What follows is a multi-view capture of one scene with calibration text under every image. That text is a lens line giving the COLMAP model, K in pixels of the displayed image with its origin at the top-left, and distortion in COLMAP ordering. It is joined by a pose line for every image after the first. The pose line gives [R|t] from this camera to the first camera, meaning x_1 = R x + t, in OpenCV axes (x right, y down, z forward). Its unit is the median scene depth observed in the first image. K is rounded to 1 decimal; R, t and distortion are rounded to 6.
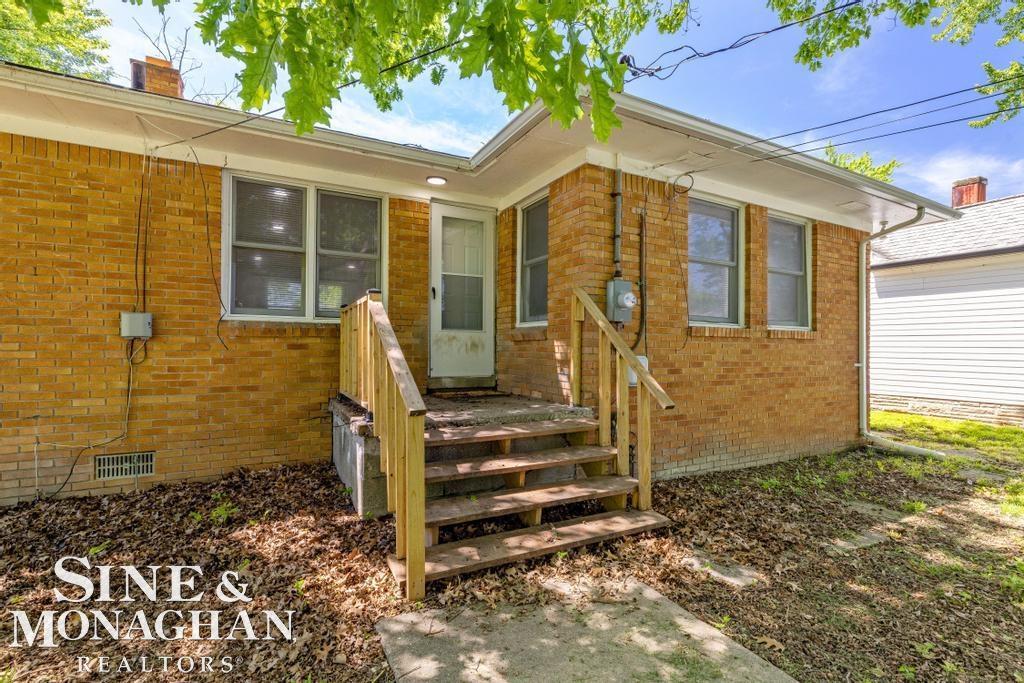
lens RADIAL K [[458.2, 0, 520.2], [0, 458.2, 343.3], [0, 0, 1]] dist [-0.001913, -0.000172]
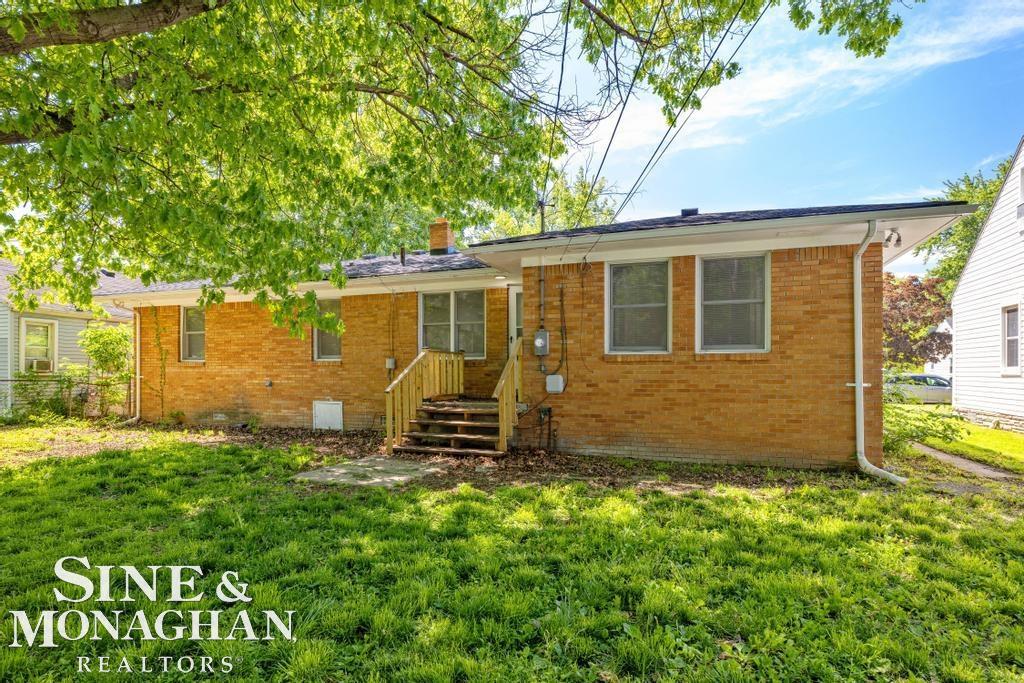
lens RADIAL K [[552.3, 0, 511.1], [0, 552.3, 371.6], [0, 0, 1]] dist [0.002232, 0.000119]
pose [[0.669713, -0.012327, -0.742518, 1.473933], [0.012387, 0.999909, -0.005428, 0.021990], [0.742517, -0.005562, 0.669804, -0.411882]]
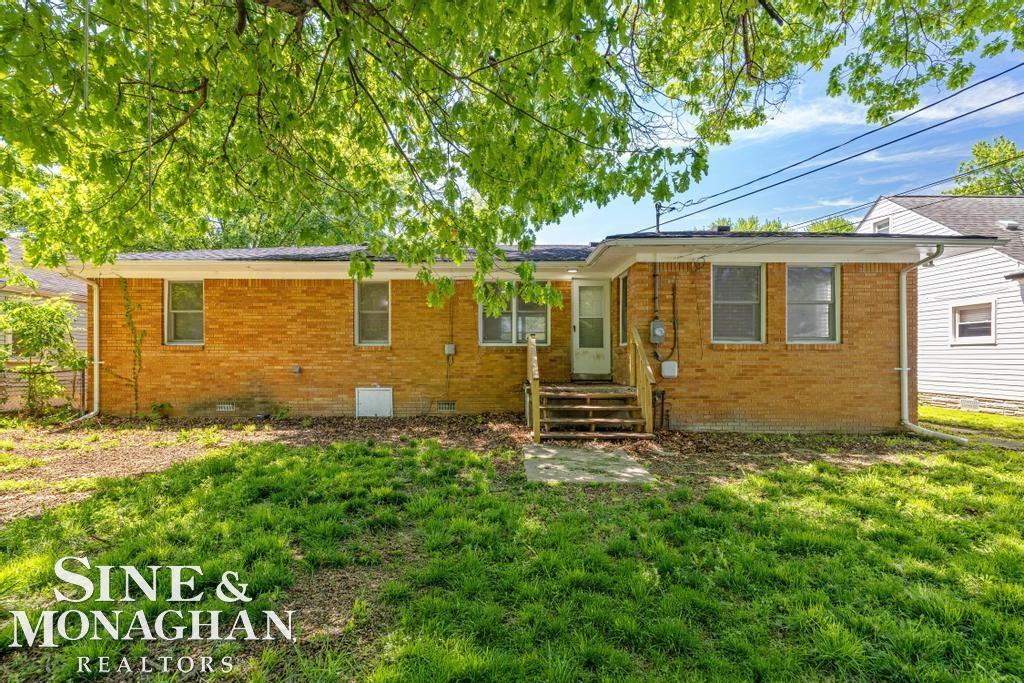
lens RADIAL K [[443.2, 0, 515.7], [0, 443.2, 358.0], [0, 0, 1]] dist [0.001292, 0.000020]
pose [[0.884129, -0.006968, -0.467190, 0.488281], [0.010659, 0.999929, 0.005257, -0.001256], [0.467121, -0.009628, 0.884141, -0.781895]]
